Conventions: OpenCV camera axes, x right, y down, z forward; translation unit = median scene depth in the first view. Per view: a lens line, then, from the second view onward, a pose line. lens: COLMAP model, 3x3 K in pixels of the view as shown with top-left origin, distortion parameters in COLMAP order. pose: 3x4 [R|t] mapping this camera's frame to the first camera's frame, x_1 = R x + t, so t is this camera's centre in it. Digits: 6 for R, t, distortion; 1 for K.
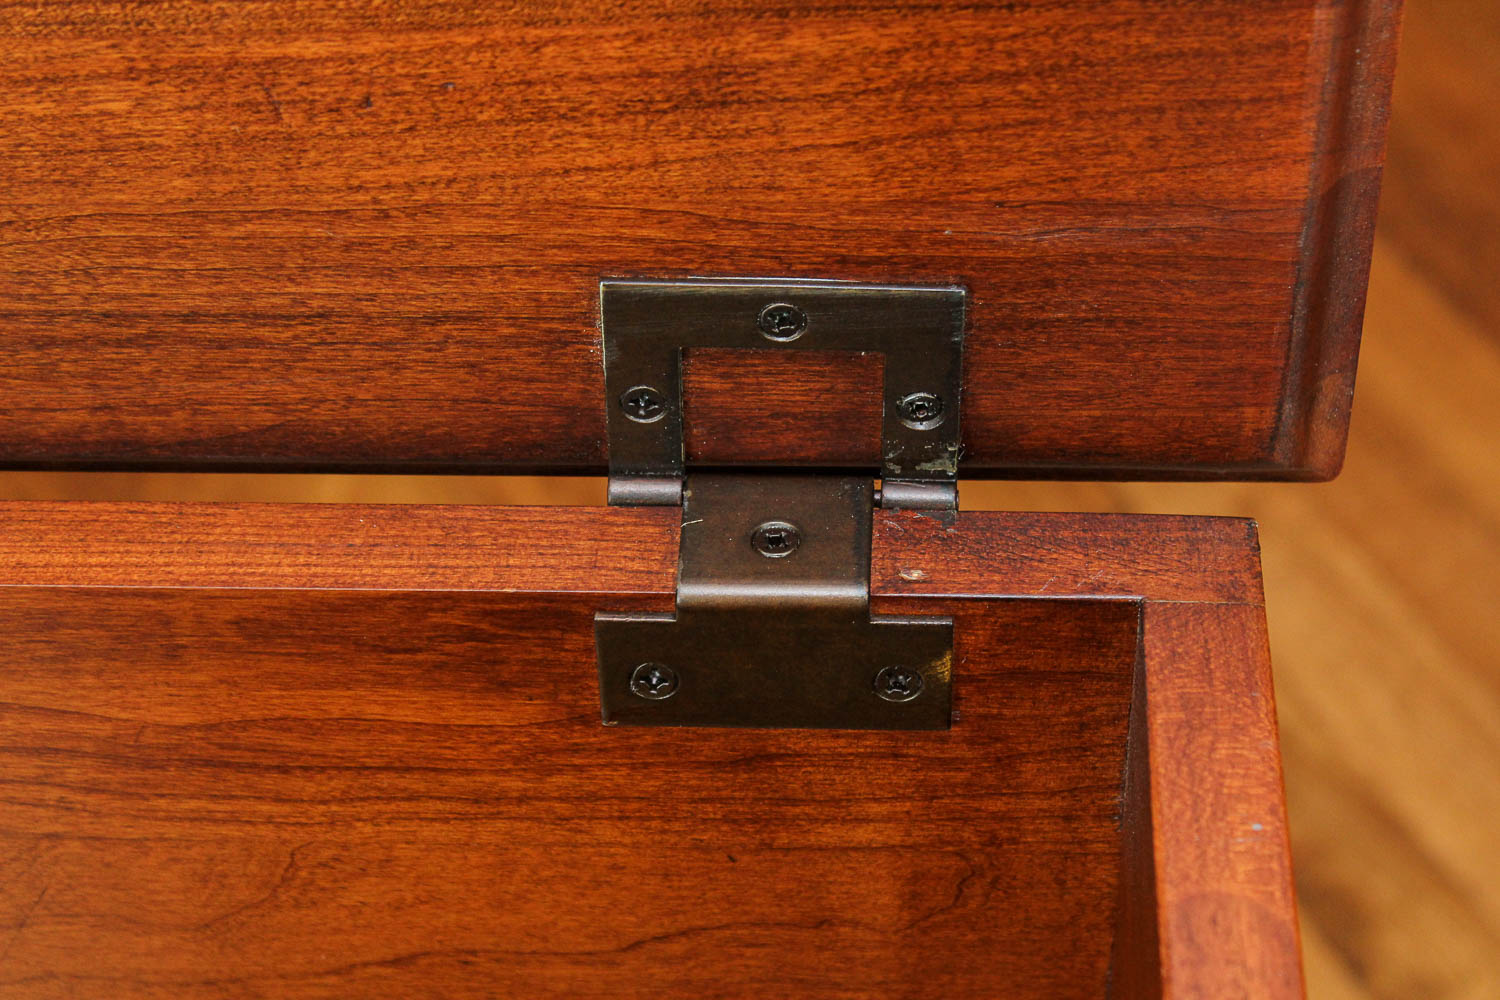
lens RADIAL K [[3238.0, 0, 750.0], [0, 3238.0, 500.0], [0, 0, 1]] dist [0.017769, 0.396057]
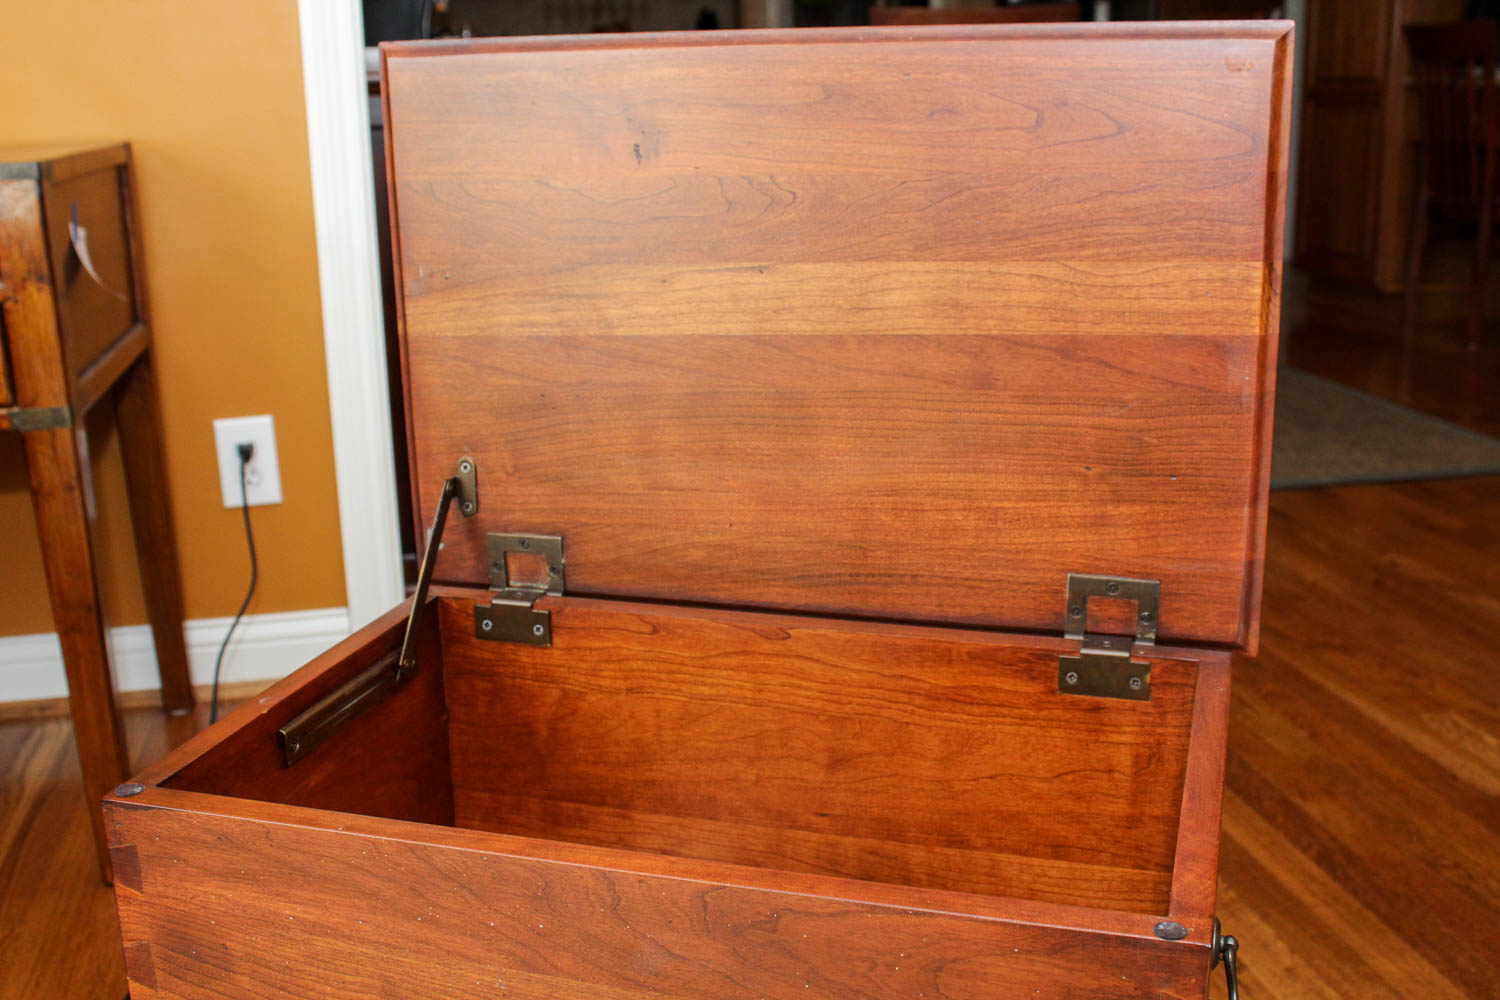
lens RADIAL K [[1677.6, 0, 750.0], [0, 1677.6, 500.0], [0, 0, 1]] dist [-0.094119, -0.000915]
pose [[0.969659, 0.074644, -0.232785, 0.046413], [-0.172747, 0.882999, -0.436431, 0.815025], [0.172972, 0.463402, 0.869103, -0.917852]]
